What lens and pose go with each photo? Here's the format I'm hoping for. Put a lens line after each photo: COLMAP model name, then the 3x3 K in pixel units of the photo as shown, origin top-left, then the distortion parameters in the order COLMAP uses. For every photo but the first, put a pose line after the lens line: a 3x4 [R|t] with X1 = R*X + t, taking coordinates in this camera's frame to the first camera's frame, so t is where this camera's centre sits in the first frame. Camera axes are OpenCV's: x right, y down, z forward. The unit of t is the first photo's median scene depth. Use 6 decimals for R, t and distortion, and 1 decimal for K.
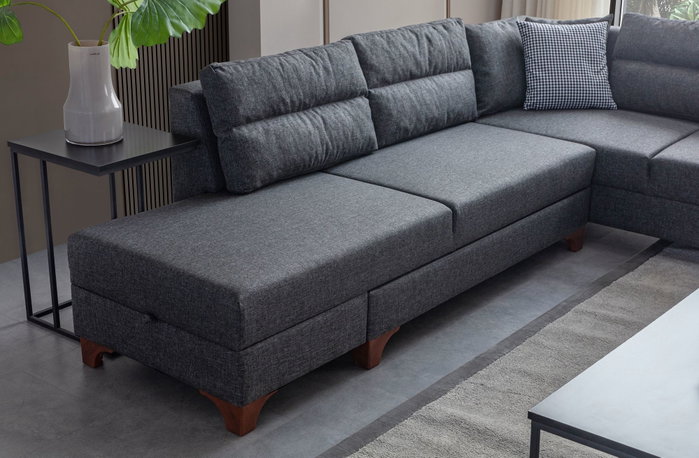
lens RADIAL K [[1084.6, 0, 362.0], [0, 1084.6, 243.3], [0, 0, 1]] dist [-0.046600, 0.000000]
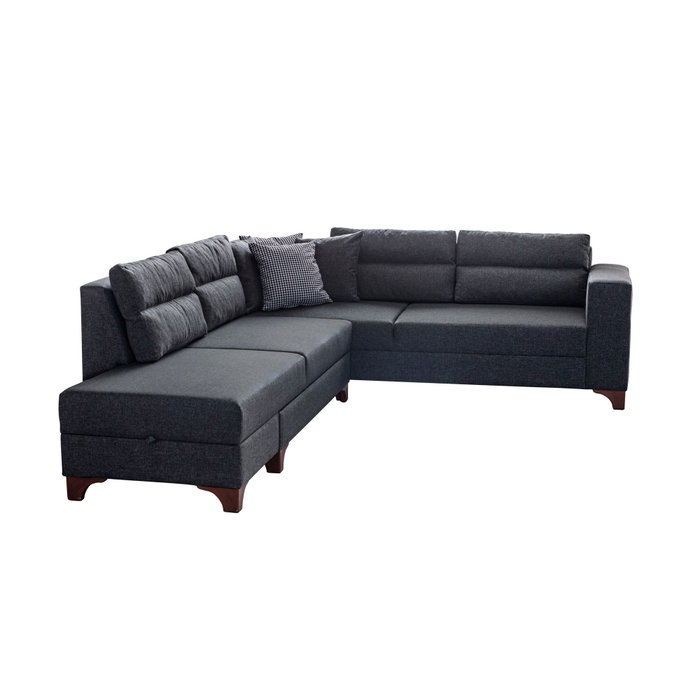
lens RADIAL K [[1234.7, 0, 350.7], [0, 1234.7, 348.5], [0, 0, 1]] dist [0.174908, 0.000000]
pose [[0.895697, -0.096170, 0.434140, -0.459356], [0.167205, 0.977522, -0.128429, 0.143249], [-0.412030, 0.187623, 0.891644, -0.353420]]
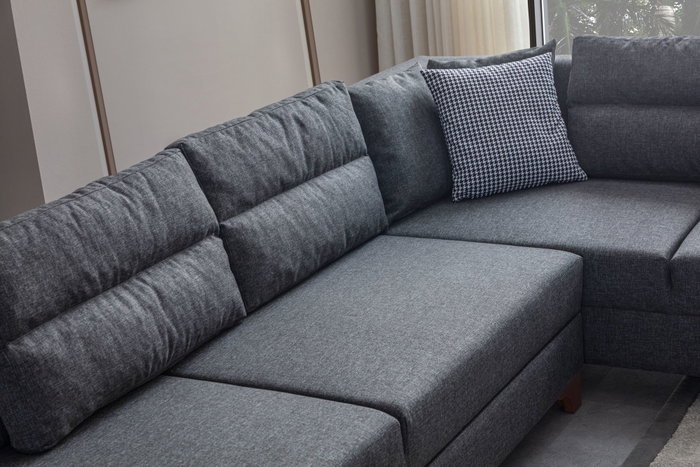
lens RADIAL K [[1337.1, 0, 350.9], [0, 1337.1, 236.0], [0, 0, 1]] dist [-0.117042, 0.000000]
pose [[0.981671, -0.149361, 0.118383, -0.012398], [0.155653, 0.986751, -0.045774, -0.086388], [-0.109977, 0.063362, 0.991912, 0.233270]]
